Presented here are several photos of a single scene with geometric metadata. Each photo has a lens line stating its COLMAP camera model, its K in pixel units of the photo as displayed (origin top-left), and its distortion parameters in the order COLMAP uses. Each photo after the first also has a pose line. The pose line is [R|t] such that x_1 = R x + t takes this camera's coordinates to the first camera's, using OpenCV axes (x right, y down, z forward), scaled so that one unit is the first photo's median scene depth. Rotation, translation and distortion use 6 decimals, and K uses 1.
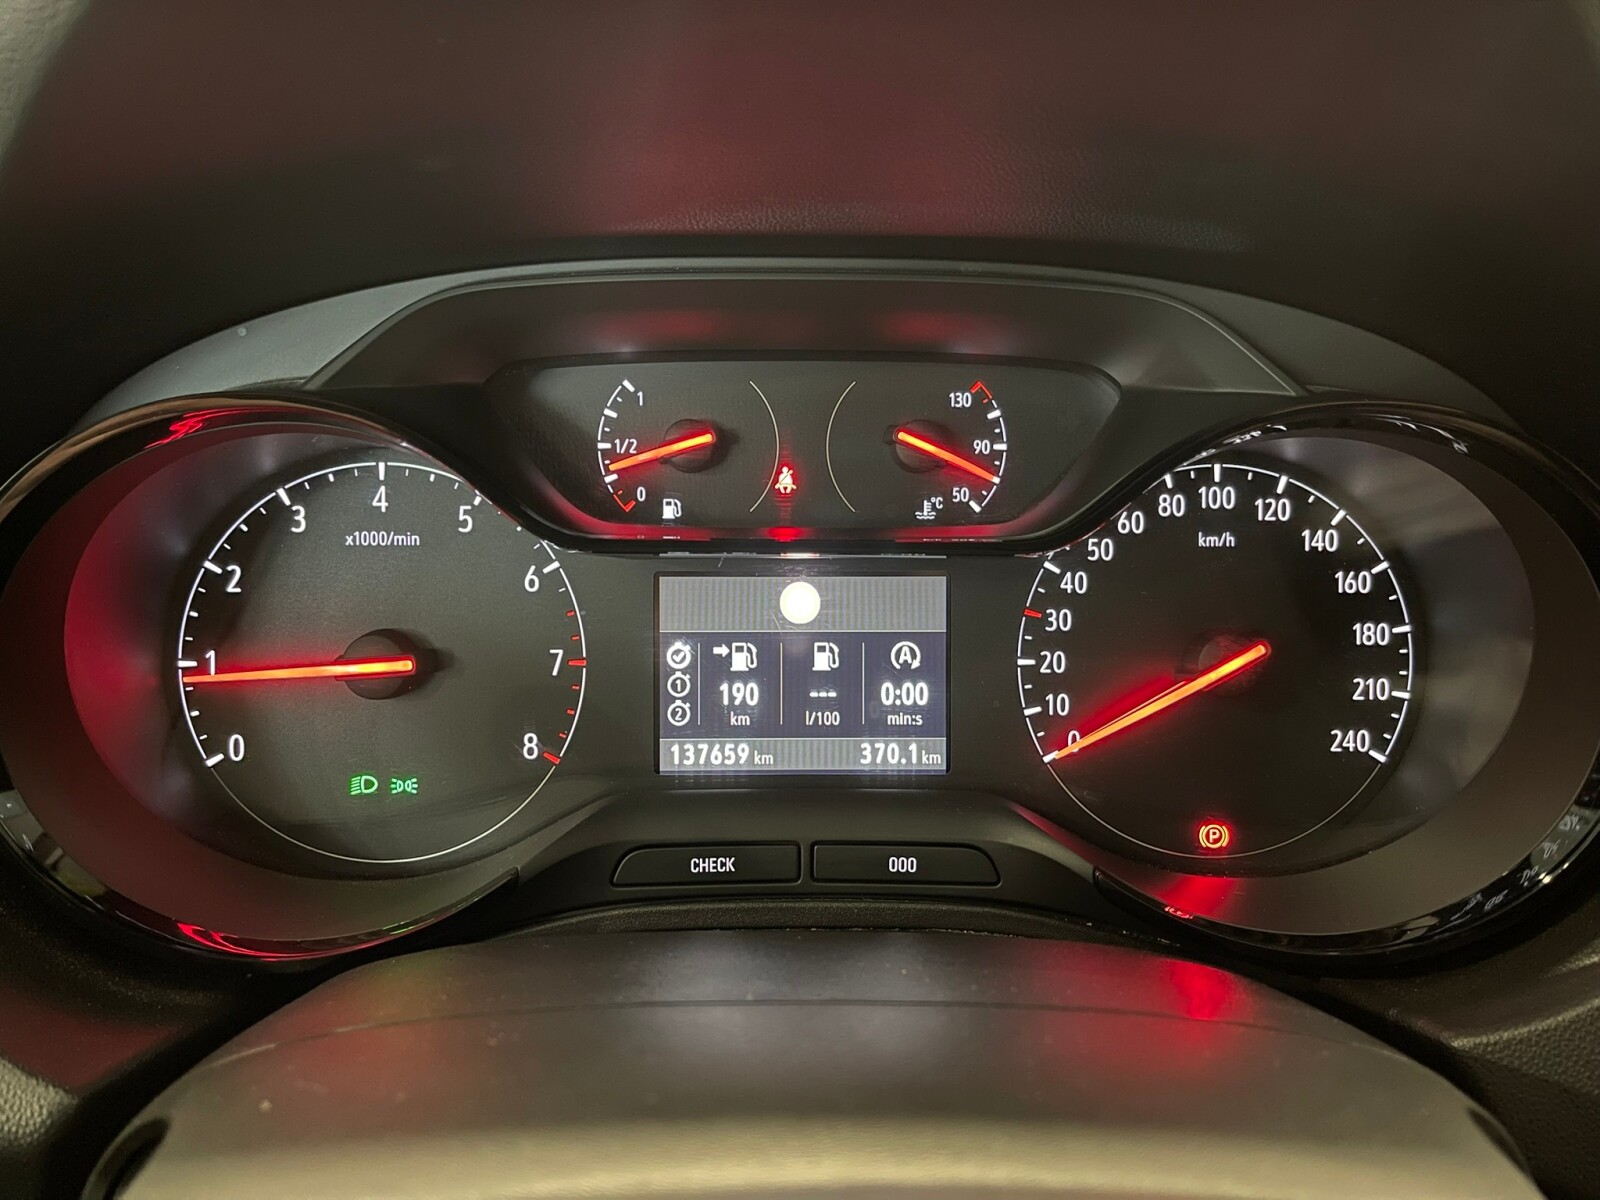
lens RADIAL K [[1218.2, 0, 783.6], [0, 1218.2, 592.5], [0, 0, 1]] dist [0.065612, -0.101084]
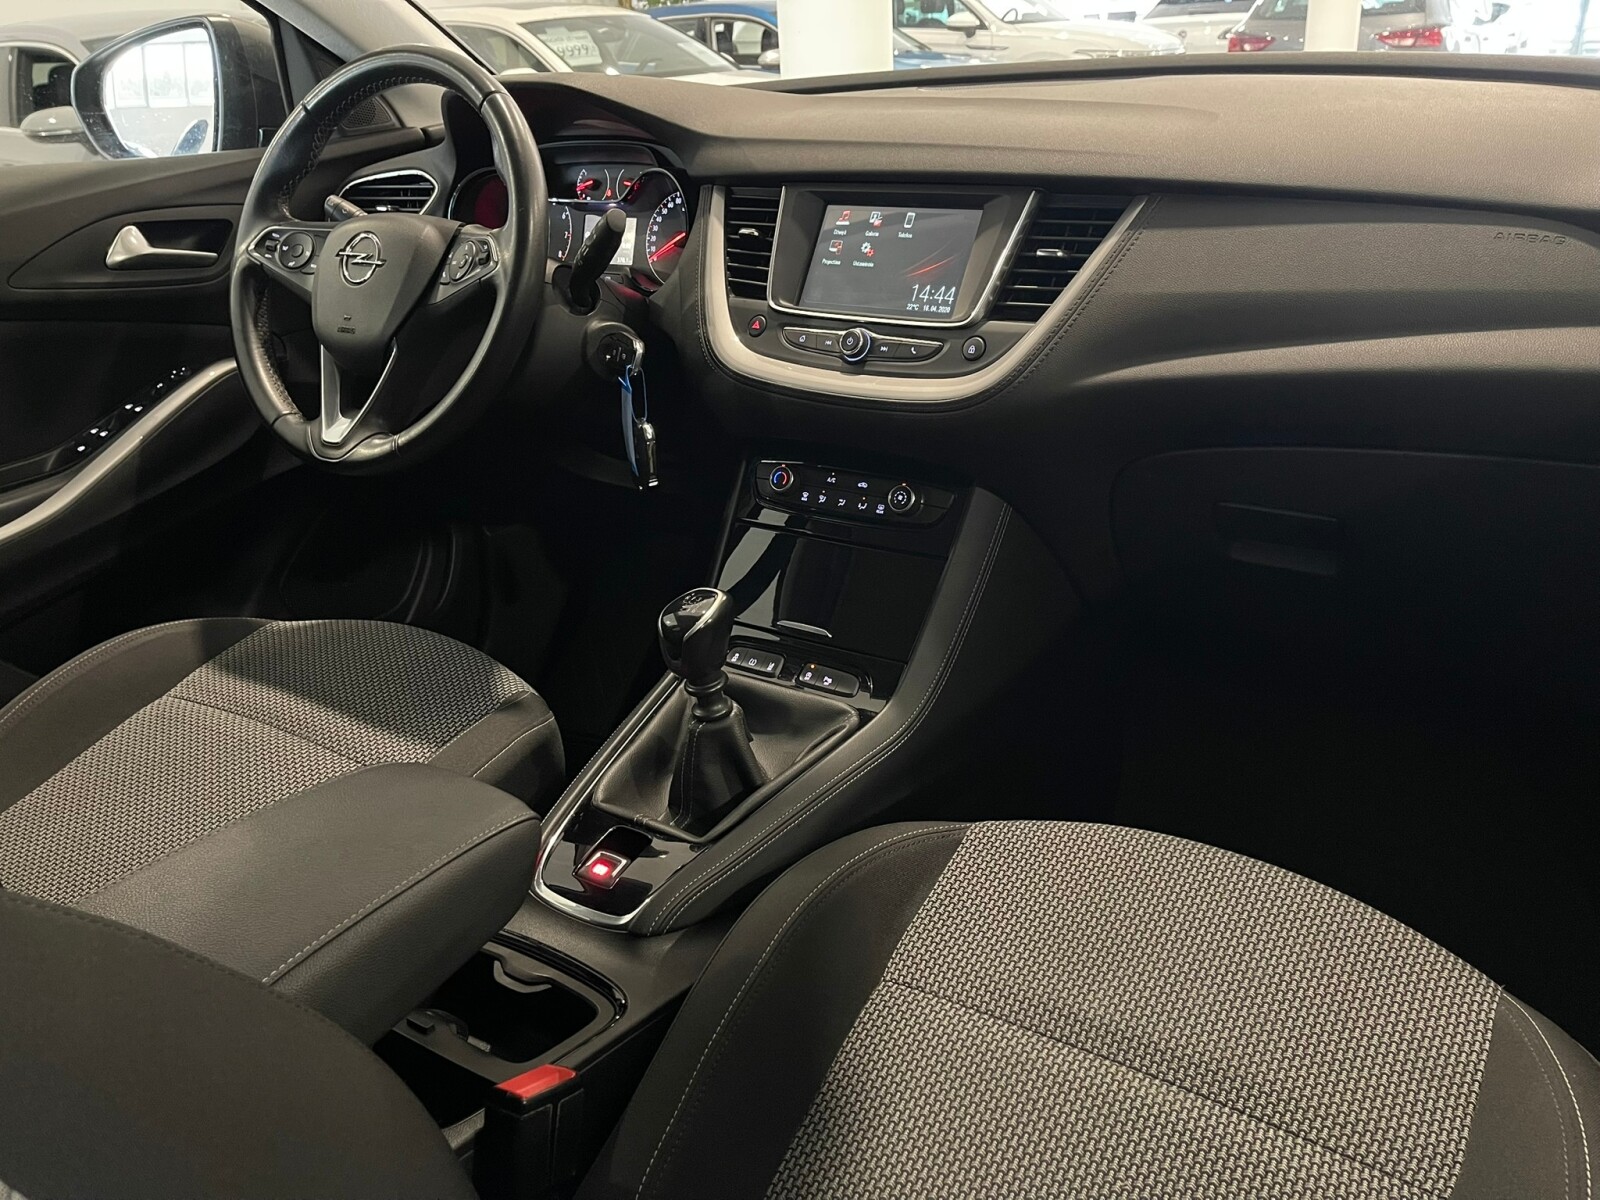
lens RADIAL K [[1218.2, 0, 791.2], [0, 1218.2, 595.1], [0, 0, 1]] dist [0.065612, -0.101084]
pose [[0.823459, 0.180626, -0.537856, 3.106883], [-0.131206, 0.982899, 0.129206, 0.657540], [0.551996, -0.035826, 0.833077, -2.299989]]
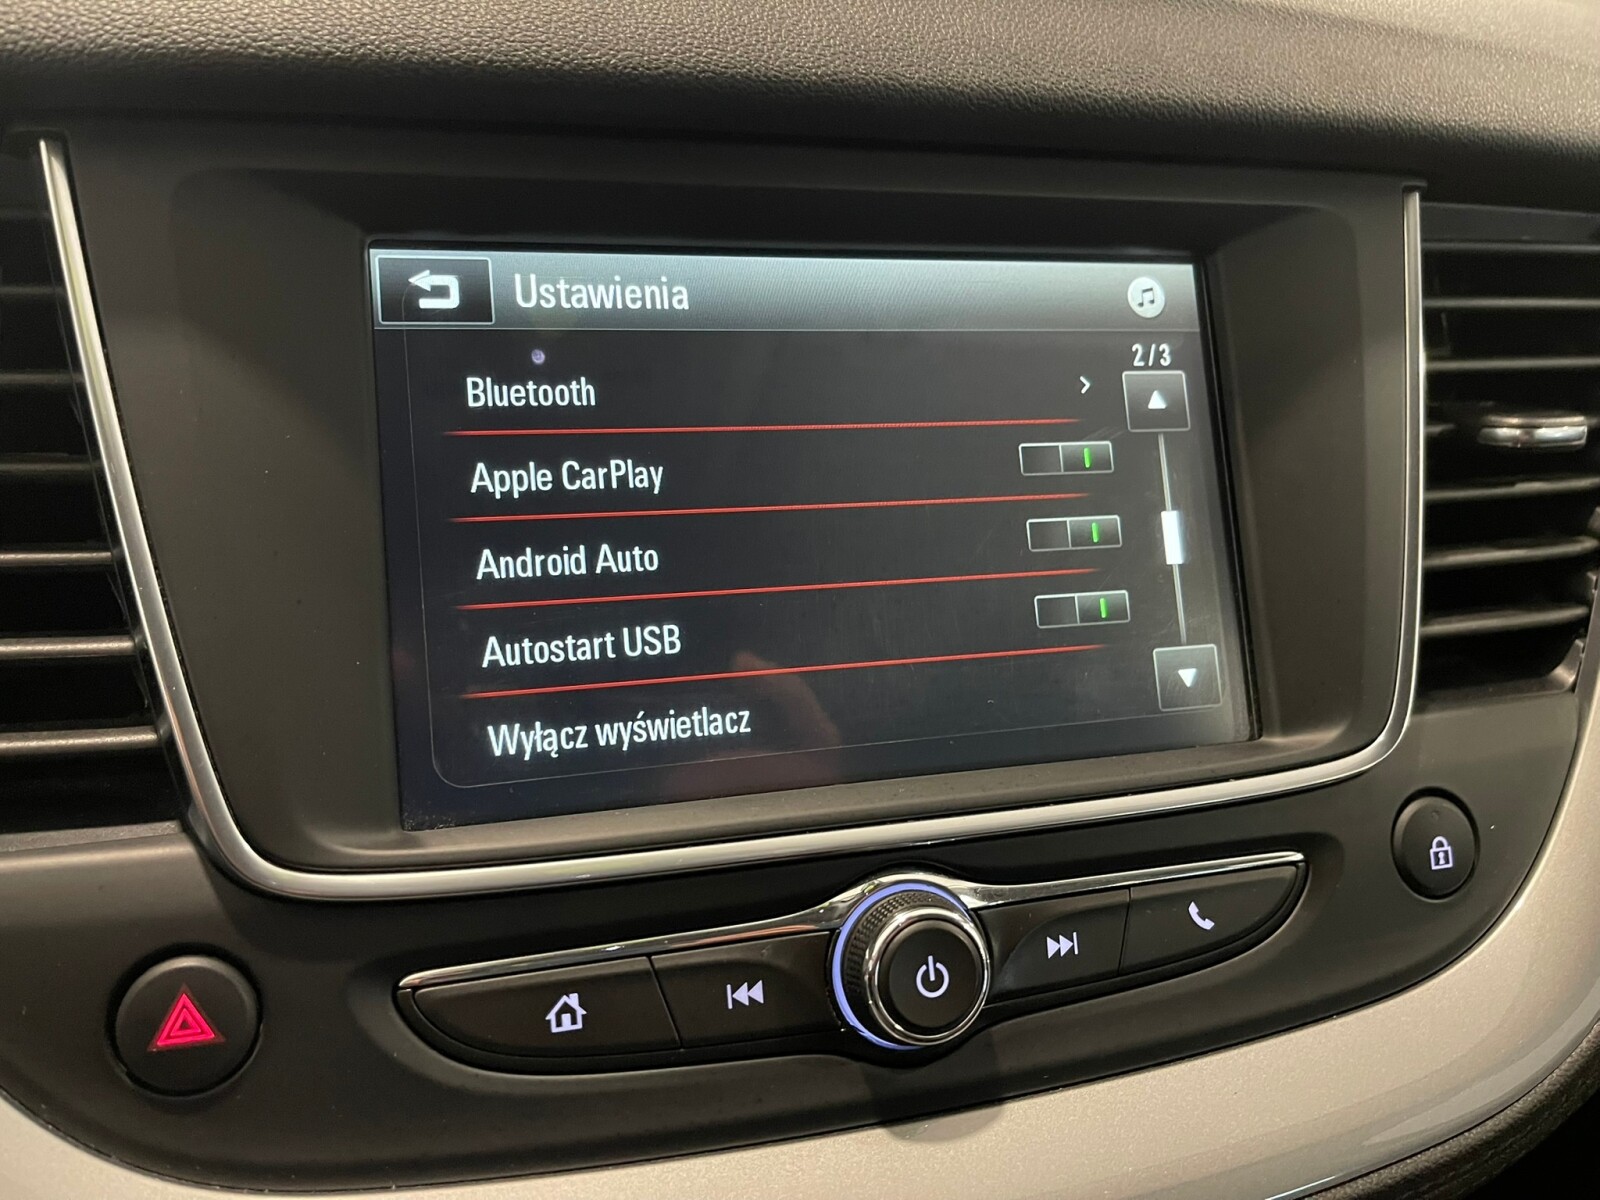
lens RADIAL K [[1218.2, 0, 796.3], [0, 1218.2, 598.3], [0, 0, 1]] dist [0.065612, -0.101084]
pose [[0.944861, -0.089187, 0.315093, 1.079202], [0.047316, 0.989283, 0.138132, 0.100622], [-0.324036, -0.115606, 0.938955, 0.026404]]
